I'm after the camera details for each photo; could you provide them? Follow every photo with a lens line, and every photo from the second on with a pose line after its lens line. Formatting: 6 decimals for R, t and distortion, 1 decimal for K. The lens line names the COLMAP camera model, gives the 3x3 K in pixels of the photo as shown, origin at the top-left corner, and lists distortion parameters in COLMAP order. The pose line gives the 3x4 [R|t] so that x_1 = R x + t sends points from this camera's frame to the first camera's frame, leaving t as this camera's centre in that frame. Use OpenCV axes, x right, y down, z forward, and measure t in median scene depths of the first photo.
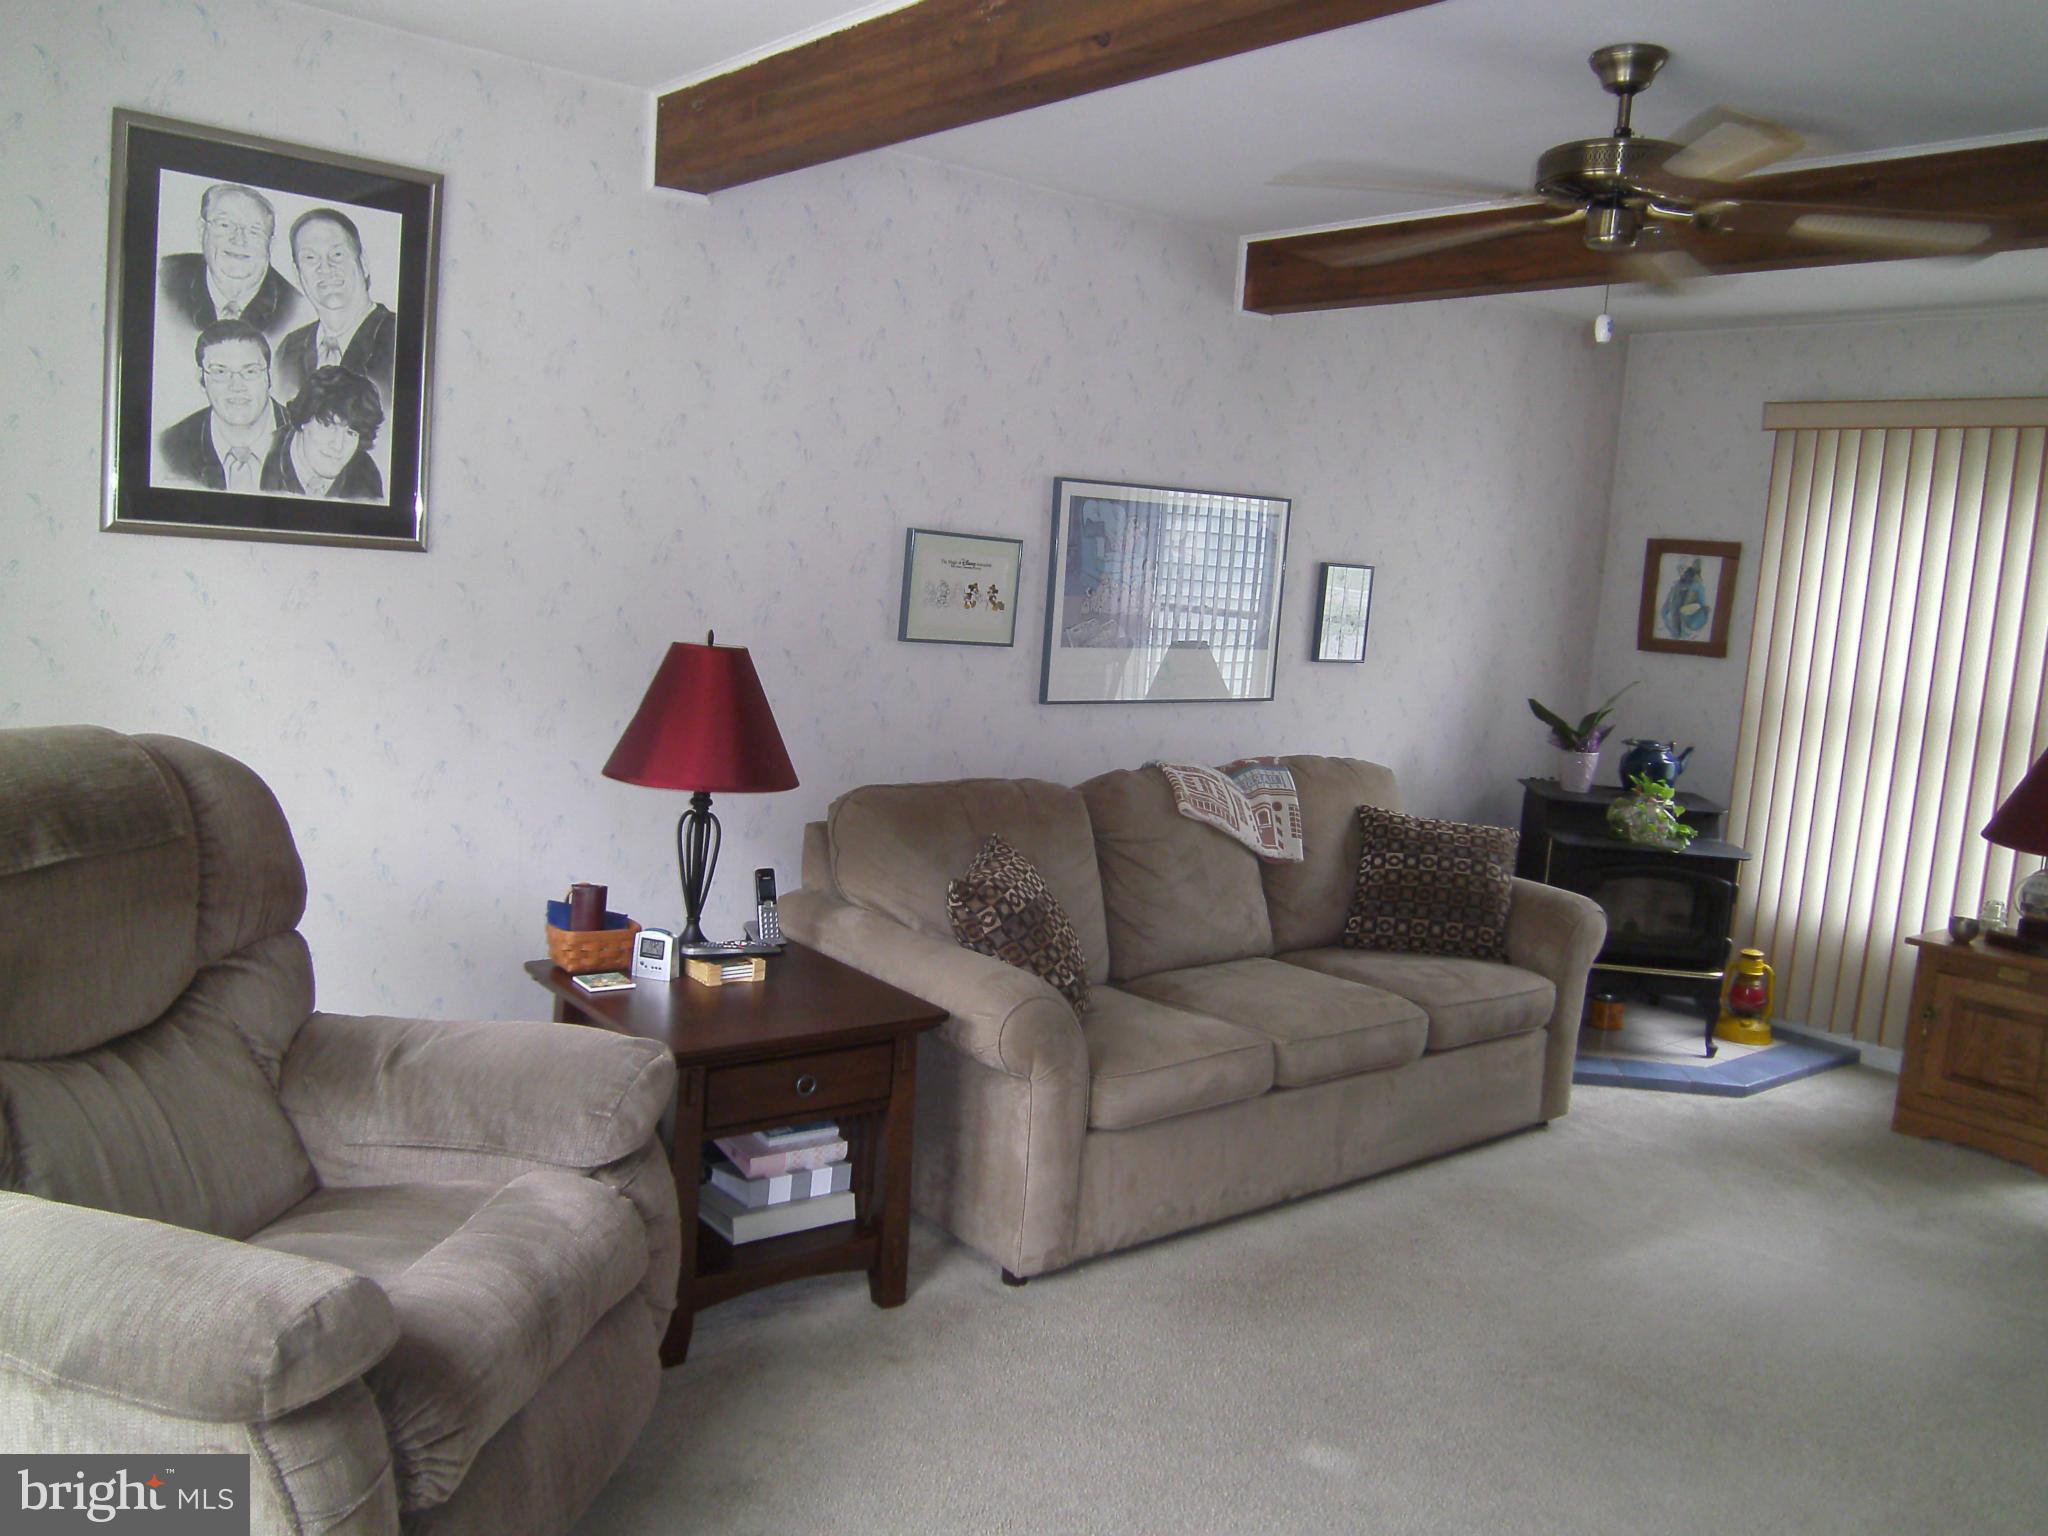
lens RADIAL K [[1644.9, 0, 1028.8], [0, 1644.9, 770.4], [0, 0, 1]] dist [0.000224, -0.042754]
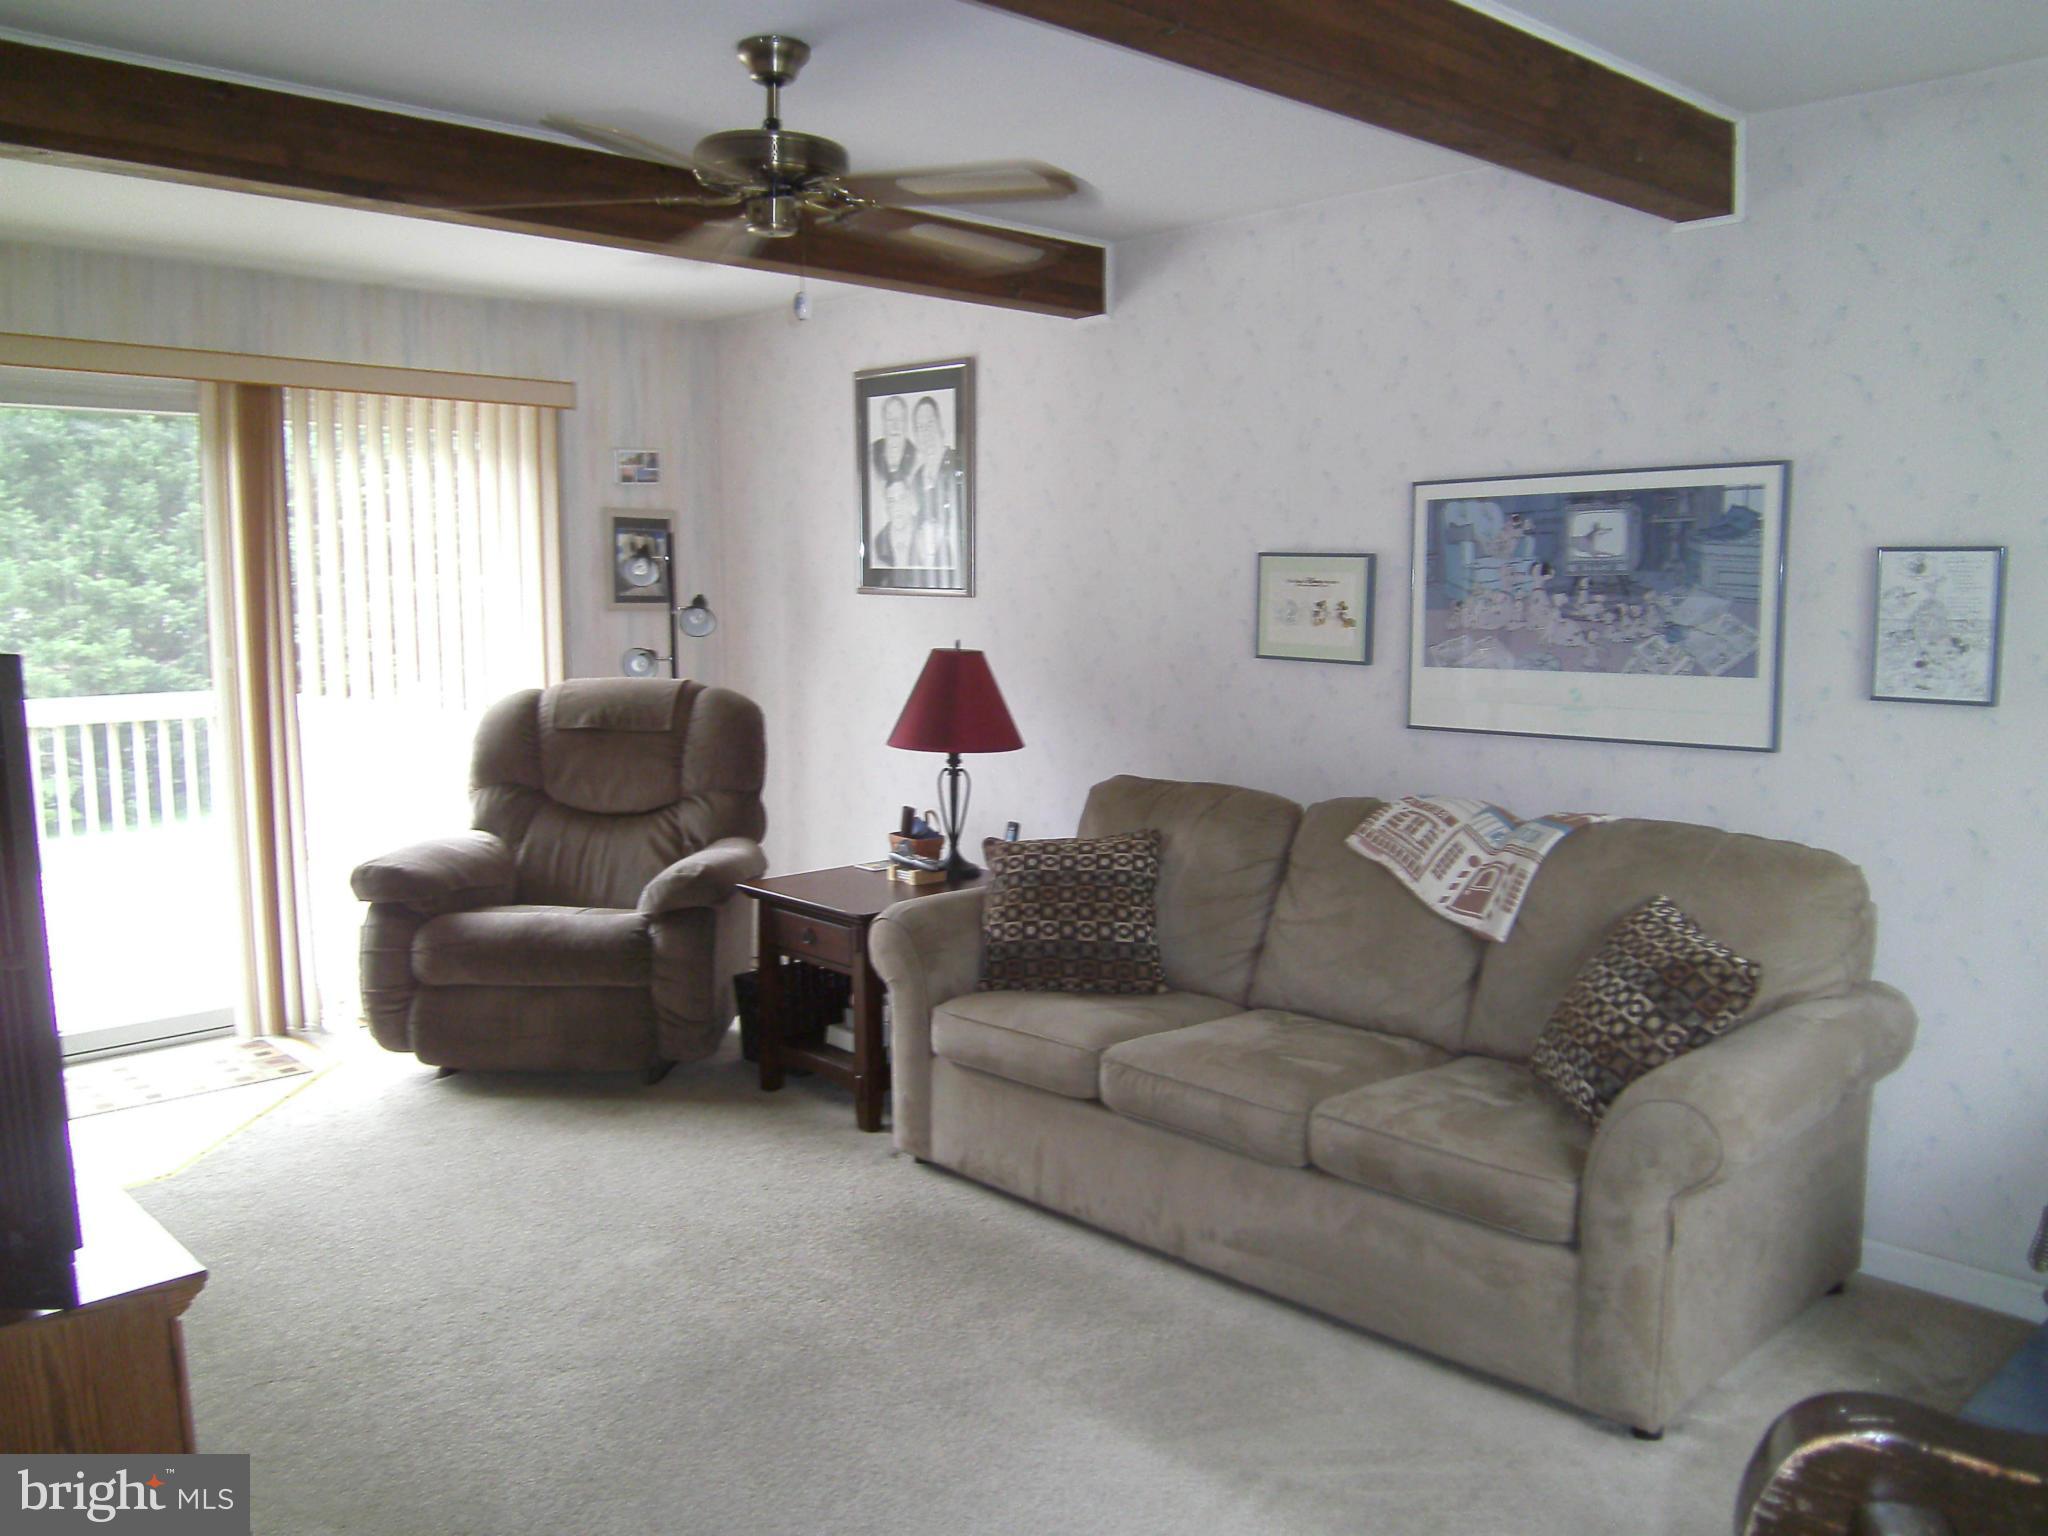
lens RADIAL K [[1644.9, 0, 1024.7], [0, 1644.9, 762.4], [0, 0, 1]] dist [0.000224, -0.042754]
pose [[0.078709, 0.042908, -0.995974, 0.999065], [-0.120752, 0.992127, 0.033199, -0.028173], [0.989557, 0.117653, 0.083270, 0.778521]]
